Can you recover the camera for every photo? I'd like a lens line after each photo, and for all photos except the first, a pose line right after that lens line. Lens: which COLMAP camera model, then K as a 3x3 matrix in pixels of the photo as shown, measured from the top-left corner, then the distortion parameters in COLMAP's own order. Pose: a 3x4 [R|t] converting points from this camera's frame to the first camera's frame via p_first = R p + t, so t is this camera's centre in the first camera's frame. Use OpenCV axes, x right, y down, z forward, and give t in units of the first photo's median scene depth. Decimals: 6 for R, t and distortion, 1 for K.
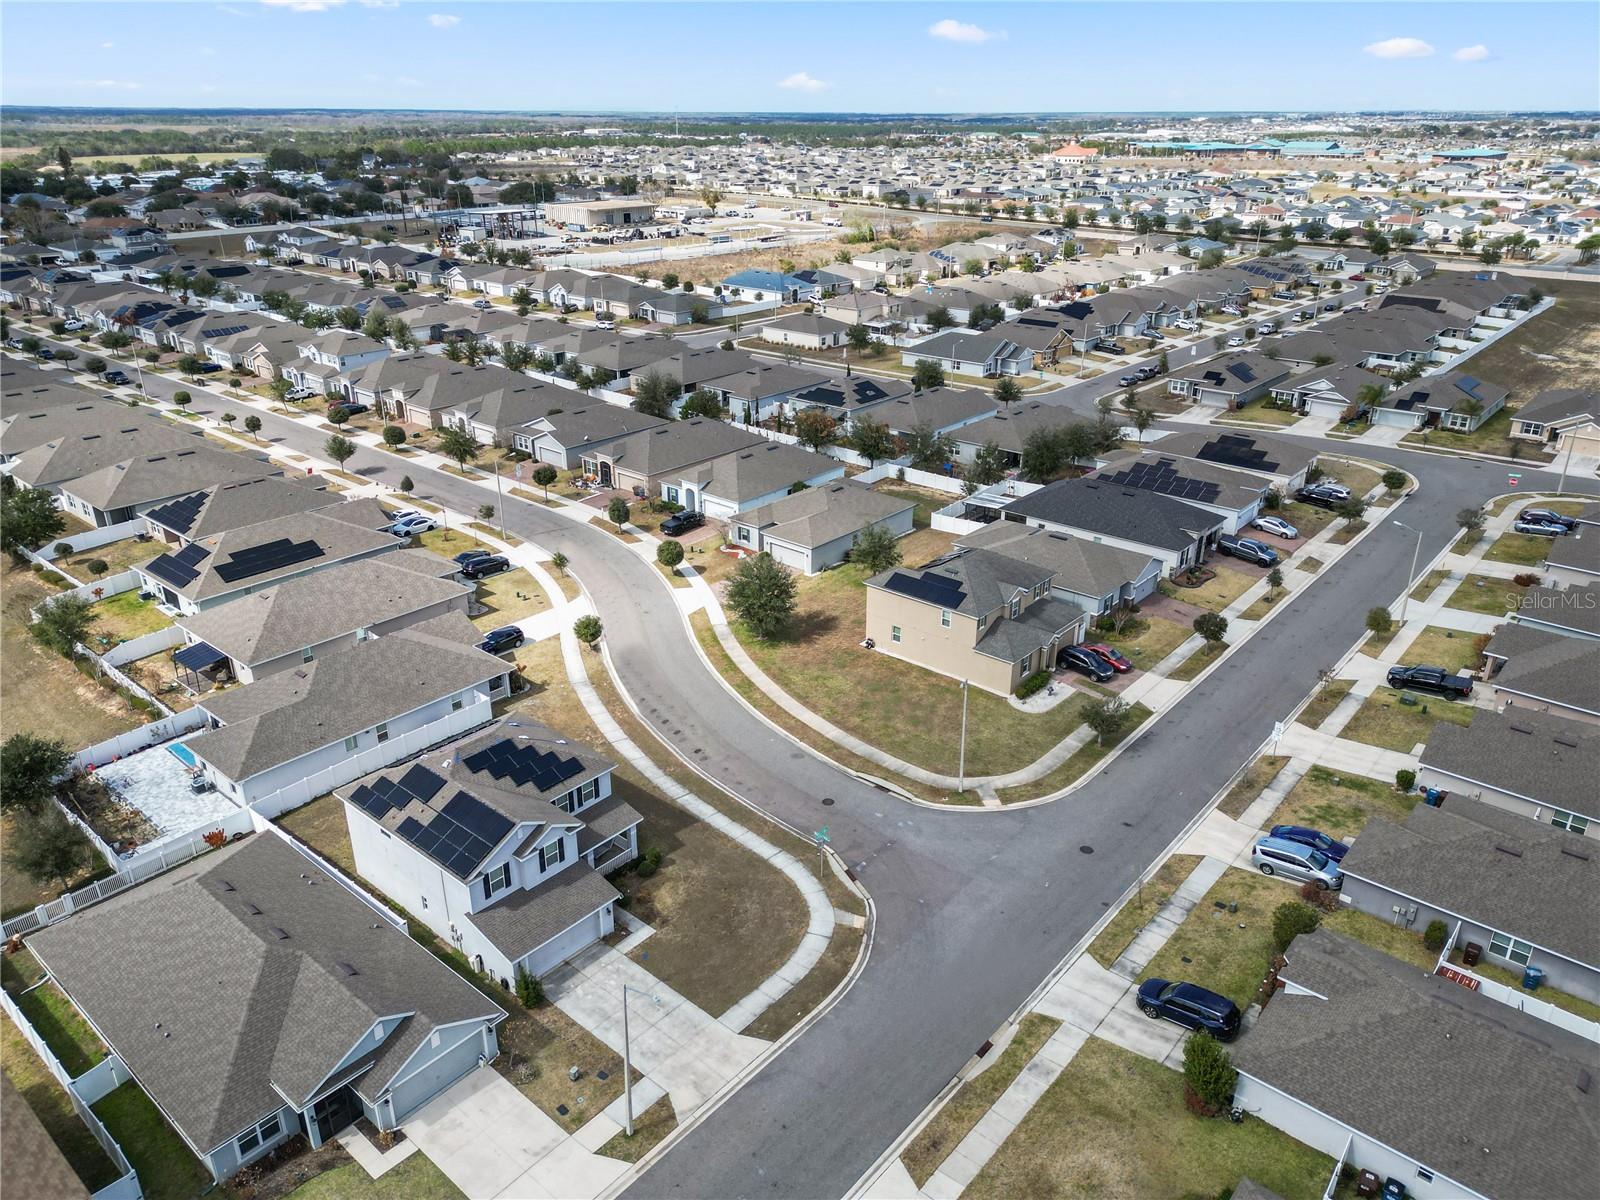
lens RADIAL K [[1117.7, 0, 798.0], [0, 1117.7, 602.2], [0, 0, 1]] dist [0.084182, -0.090221]
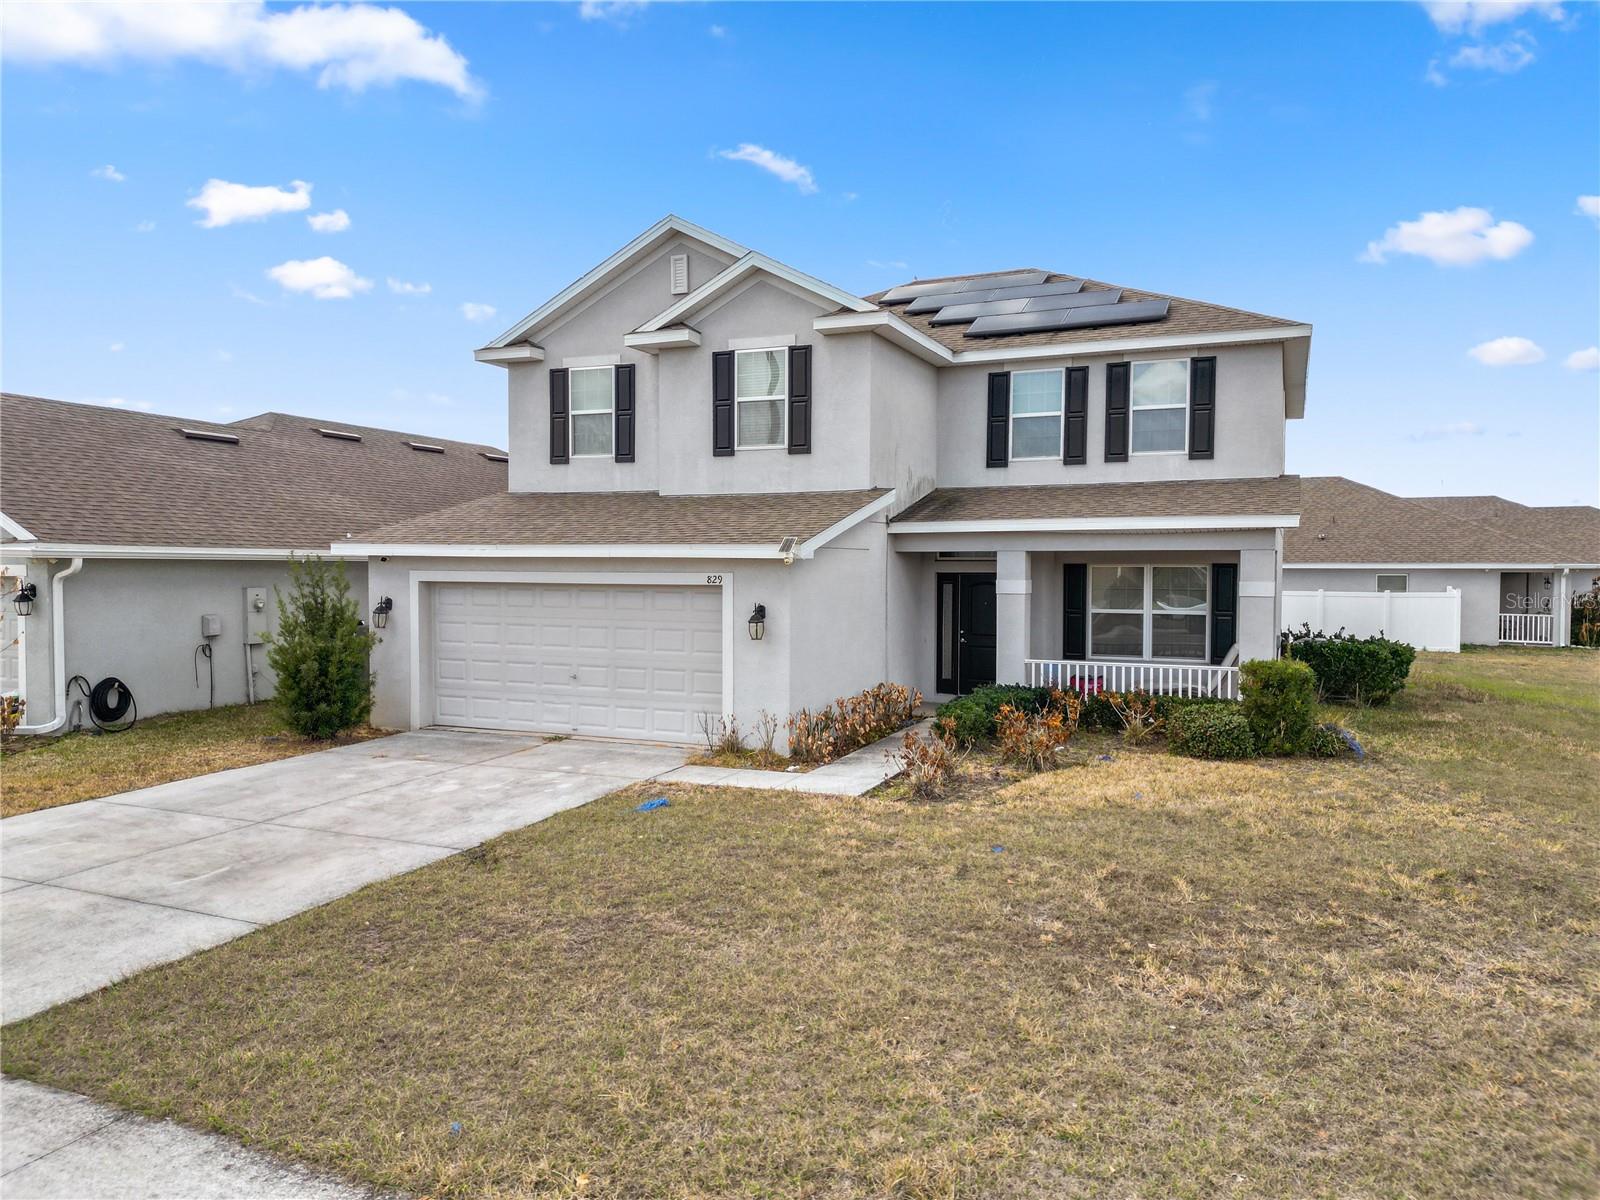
lens RADIAL K [[1117.7, 0, 798.0], [0, 1117.7, 602.2], [0, 0, 1]] dist [0.084182, -0.090221]
pose [[0.294151, 0.030266, -0.955280, 0.039115], [-0.387230, 0.917564, -0.090165, 0.260156], [0.873801, 0.396435, 0.281622, 0.853475]]
